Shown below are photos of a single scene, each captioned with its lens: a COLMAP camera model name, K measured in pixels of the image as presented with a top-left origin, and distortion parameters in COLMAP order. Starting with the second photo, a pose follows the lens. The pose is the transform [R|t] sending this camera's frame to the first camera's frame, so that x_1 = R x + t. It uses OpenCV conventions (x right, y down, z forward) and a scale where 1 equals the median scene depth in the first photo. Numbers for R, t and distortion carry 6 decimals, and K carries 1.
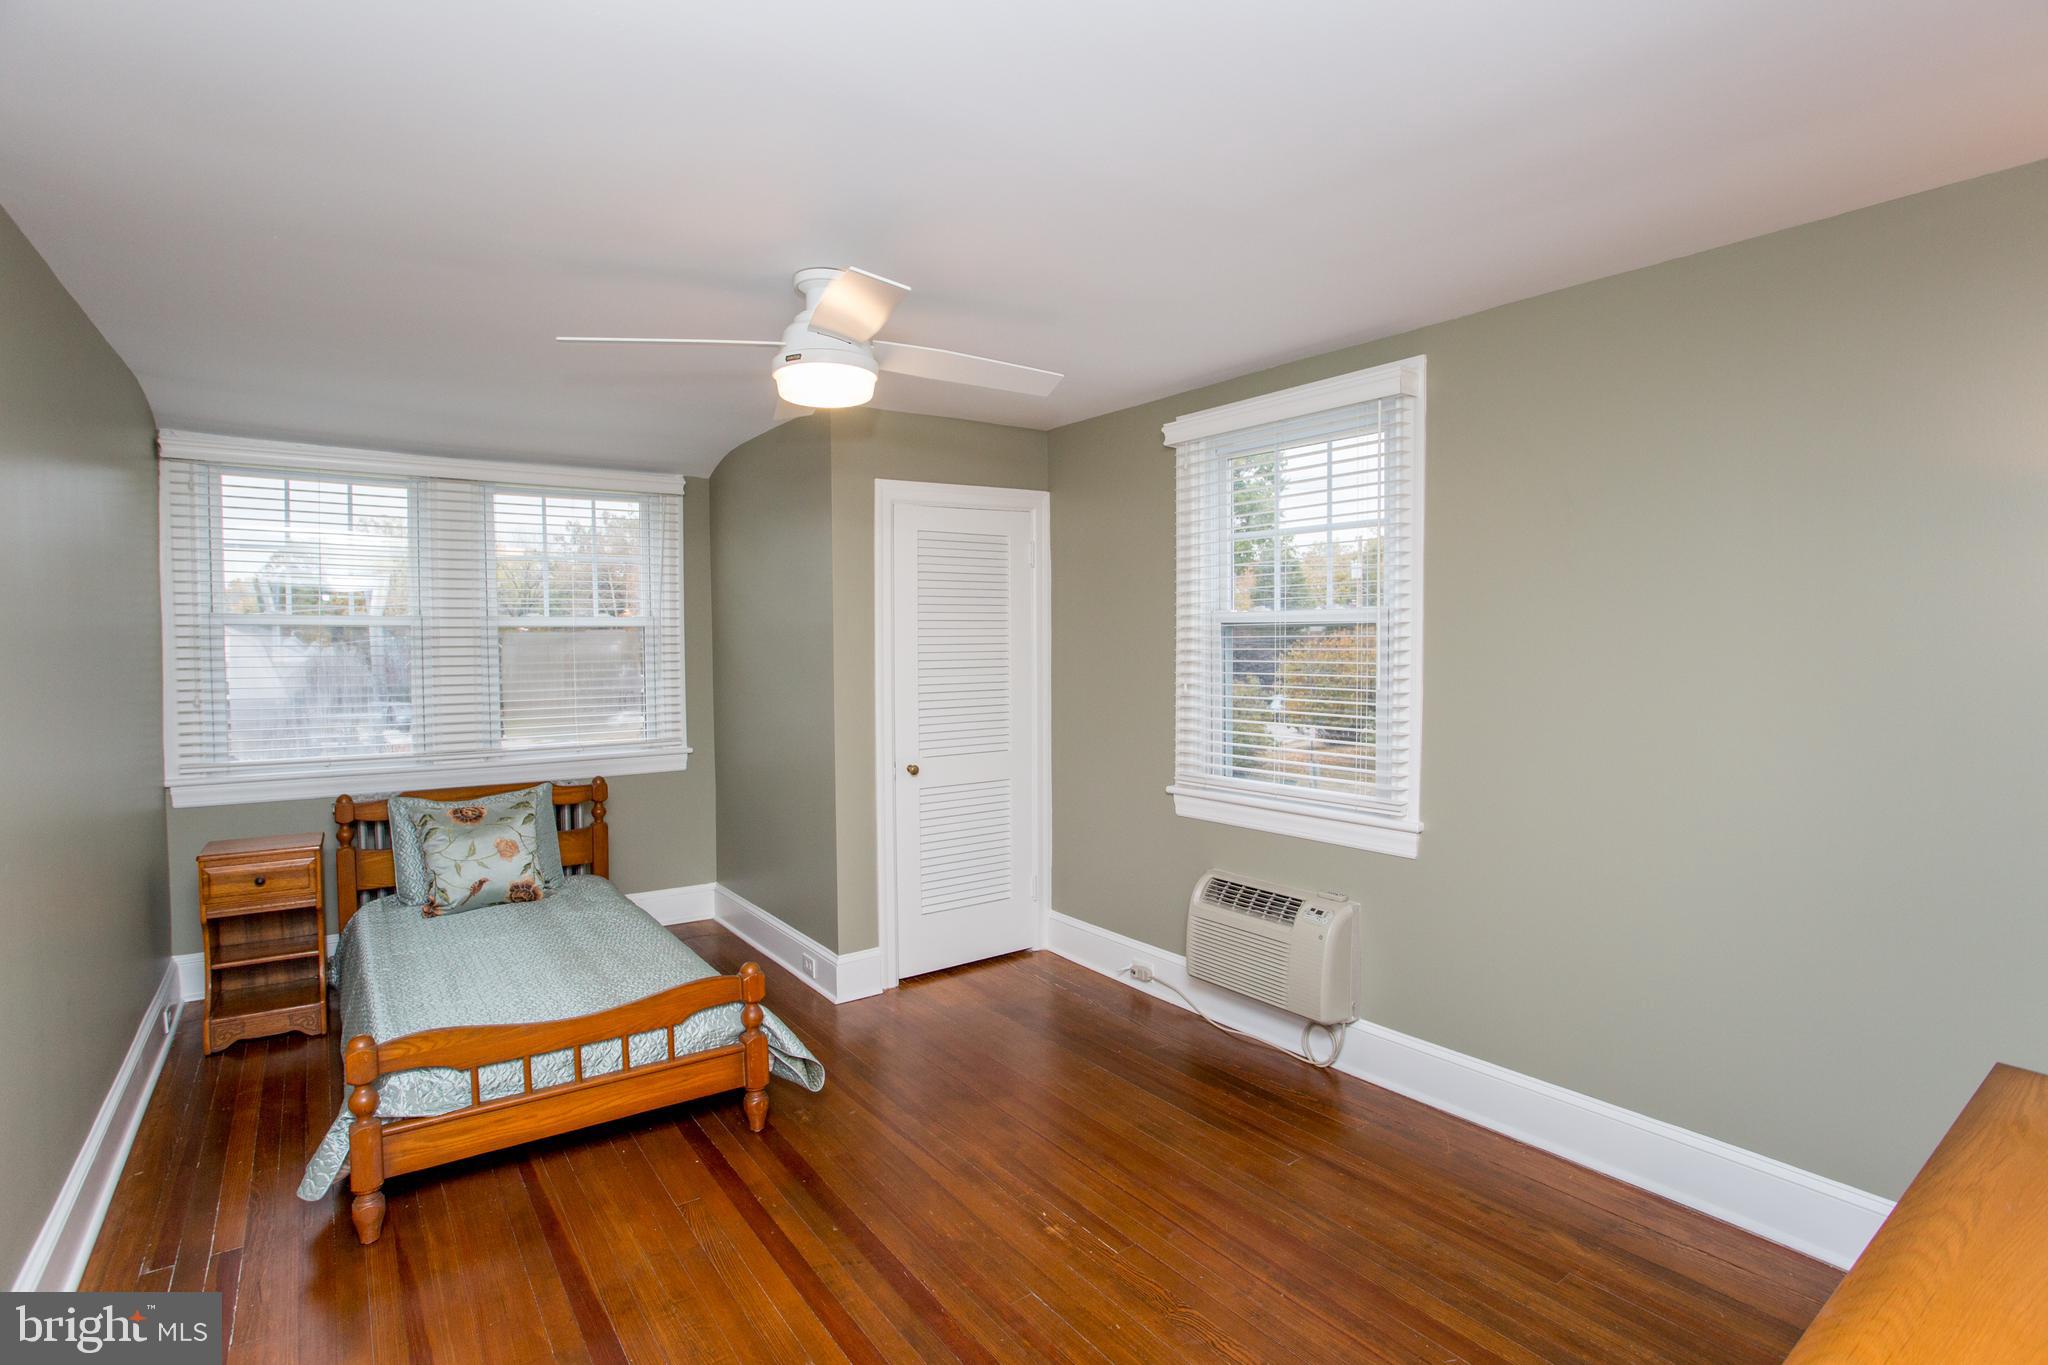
lens RADIAL K [[993.7, 0, 1009.2], [0, 993.7, 677.6], [0, 0, 1]] dist [-0.065865, 0.026475]
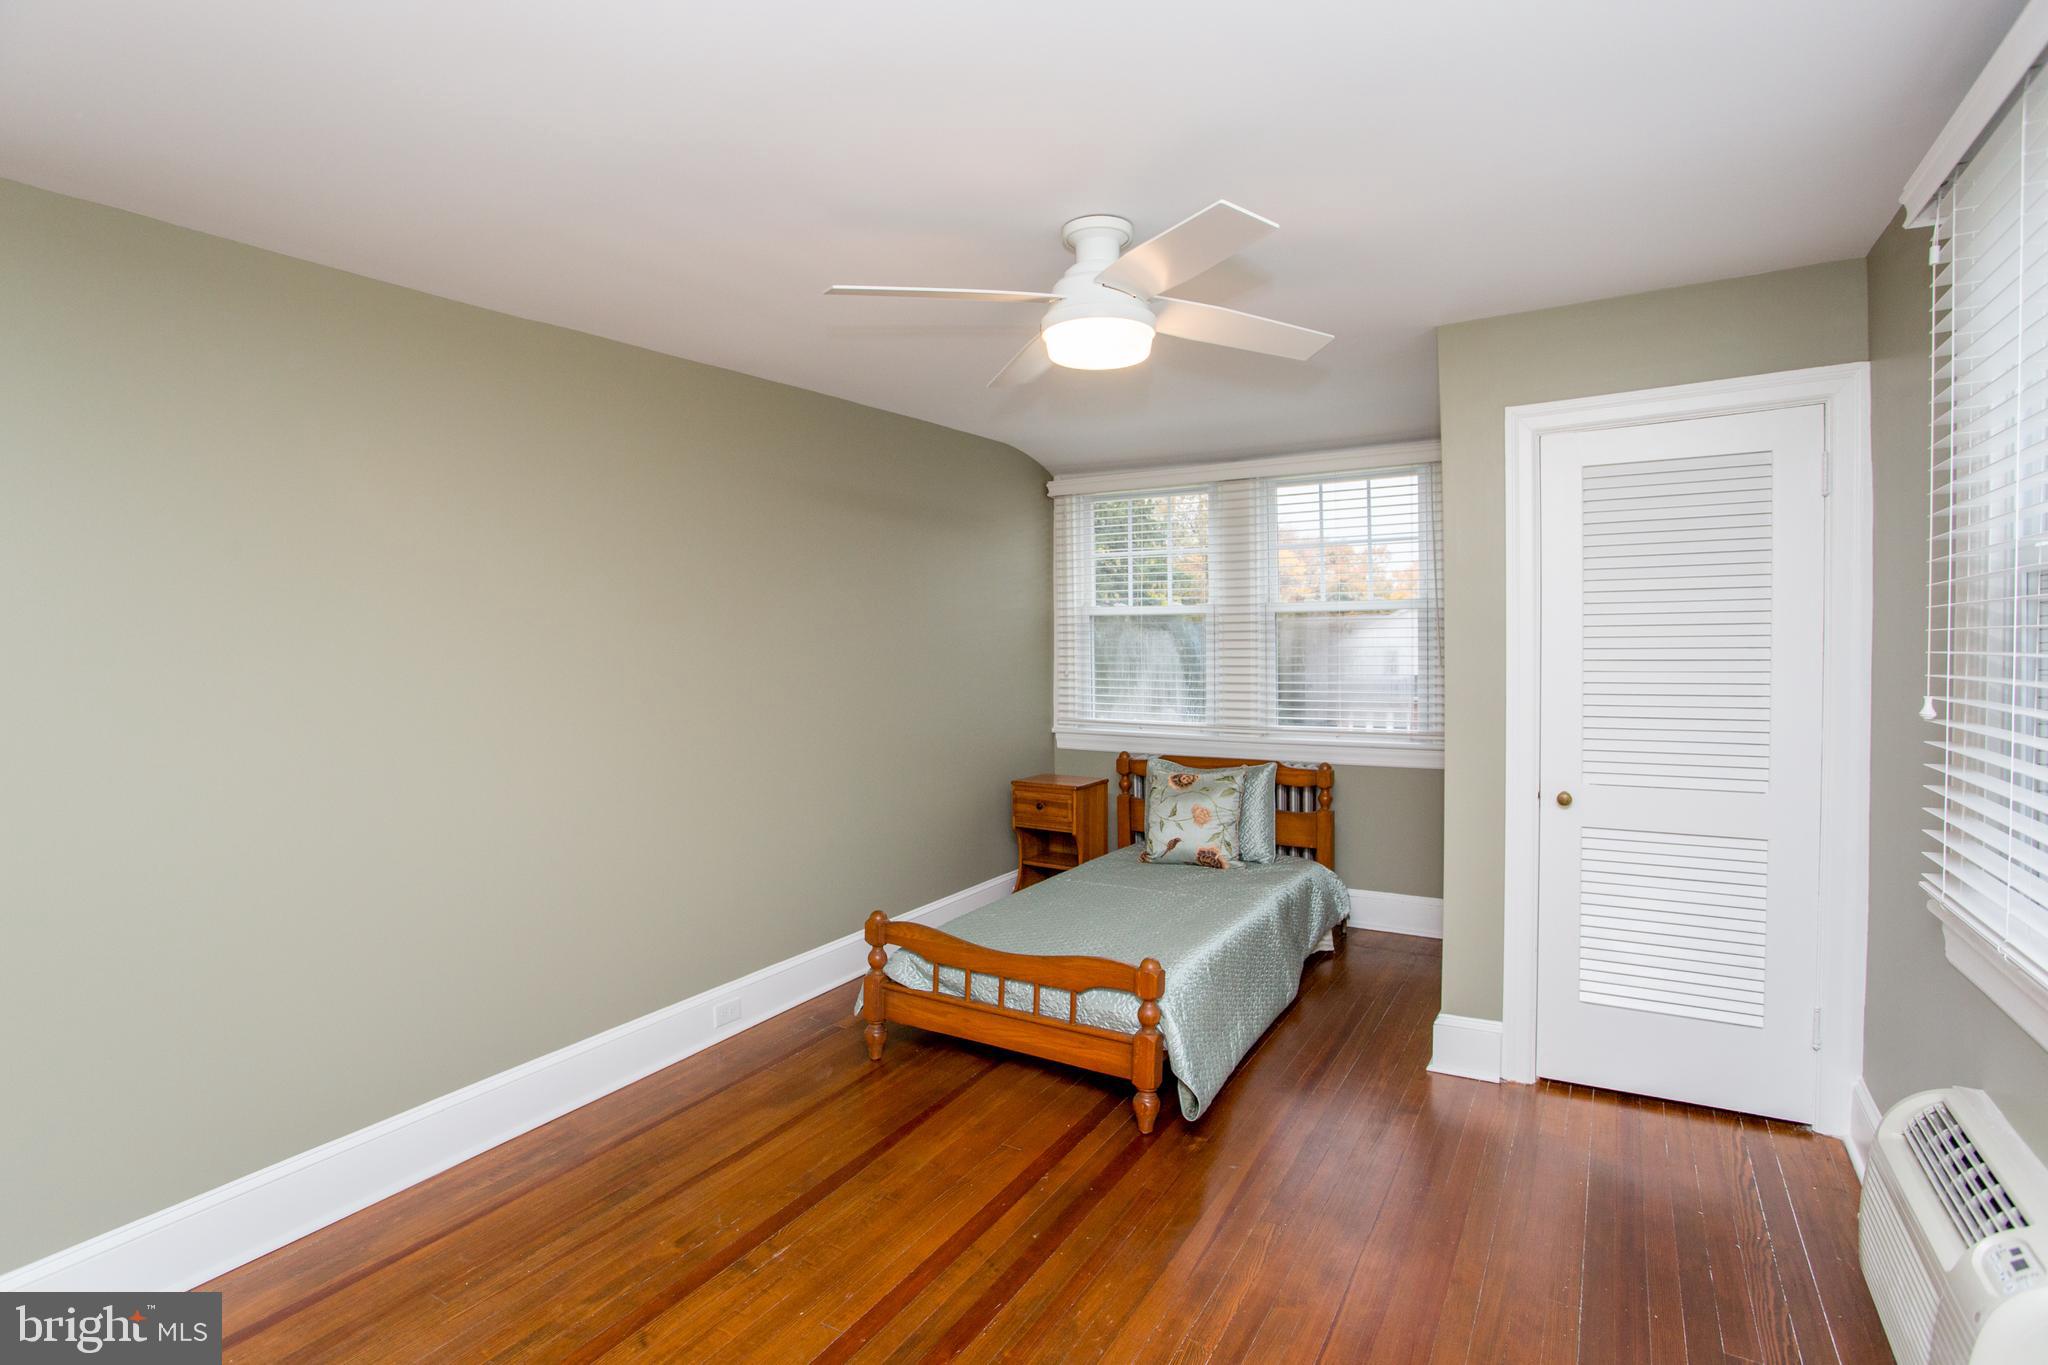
lens RADIAL K [[993.7, 0, 1009.2], [0, 993.7, 677.6], [0, 0, 1]] dist [-0.065865, 0.026475]
pose [[0.391212, 0.036804, -0.919564, 0.424287], [-0.023794, 0.999271, 0.029871, -0.007736], [0.919993, 0.010194, 0.391802, 0.372716]]
